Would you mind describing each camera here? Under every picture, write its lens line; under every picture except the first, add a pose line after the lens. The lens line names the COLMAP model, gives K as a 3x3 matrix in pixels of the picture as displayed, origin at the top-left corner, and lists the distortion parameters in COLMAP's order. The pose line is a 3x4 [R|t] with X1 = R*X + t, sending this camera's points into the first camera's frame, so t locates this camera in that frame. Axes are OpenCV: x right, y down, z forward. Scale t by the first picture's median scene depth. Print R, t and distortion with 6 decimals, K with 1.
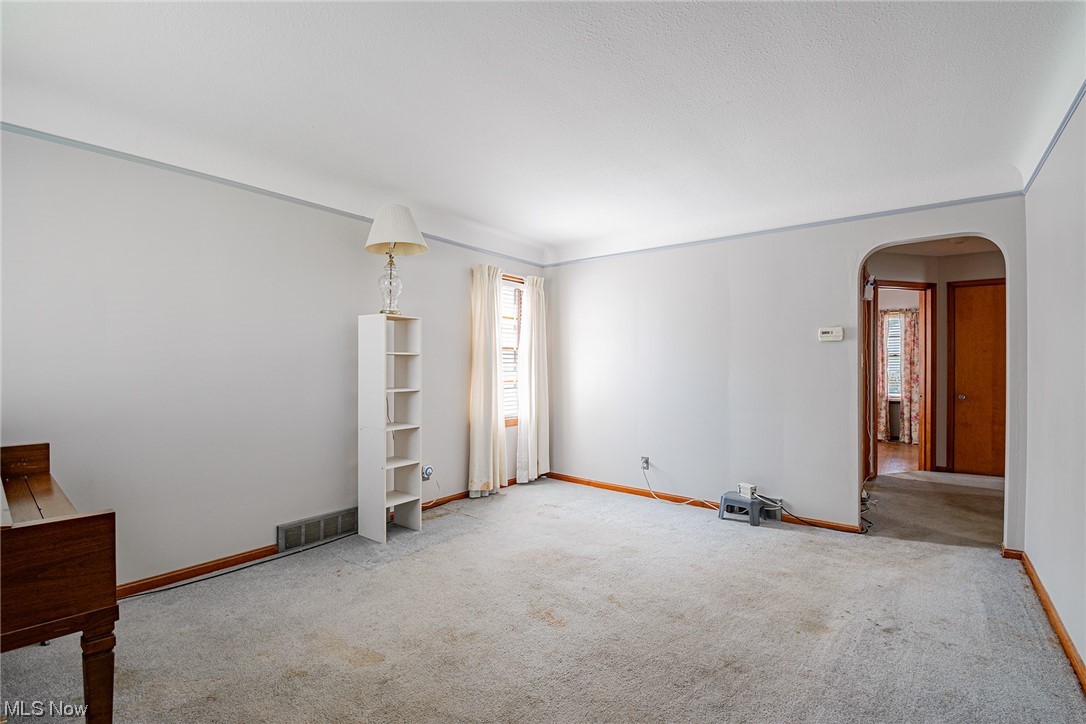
lens RADIAL K [[493.5, 0, 543.0], [0, 493.5, 362.0], [0, 0, 1]] dist [0.001627, -0.018289]
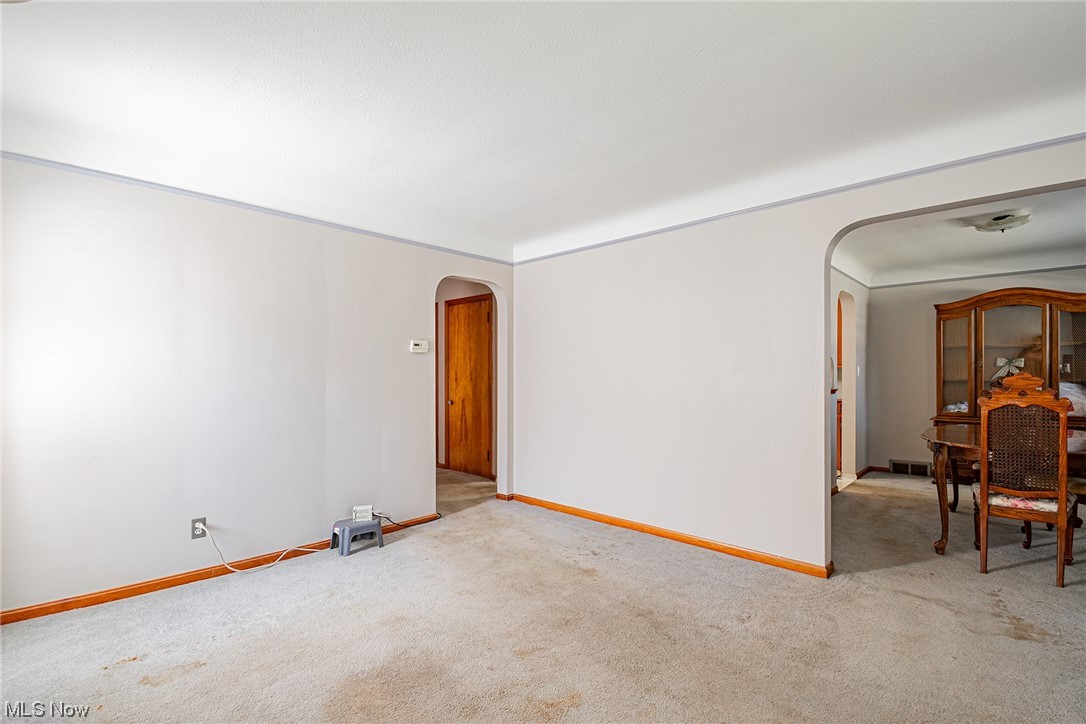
lens RADIAL K [[493.5, 0, 543.0], [0, 493.5, 362.0], [0, 0, 1]] dist [0.001627, -0.018289]
pose [[0.091742, 0.025811, 0.995448, -0.521065], [-0.002836, 0.999667, -0.025659, 0.006289], [-0.995779, -0.000469, 0.091785, 0.660459]]
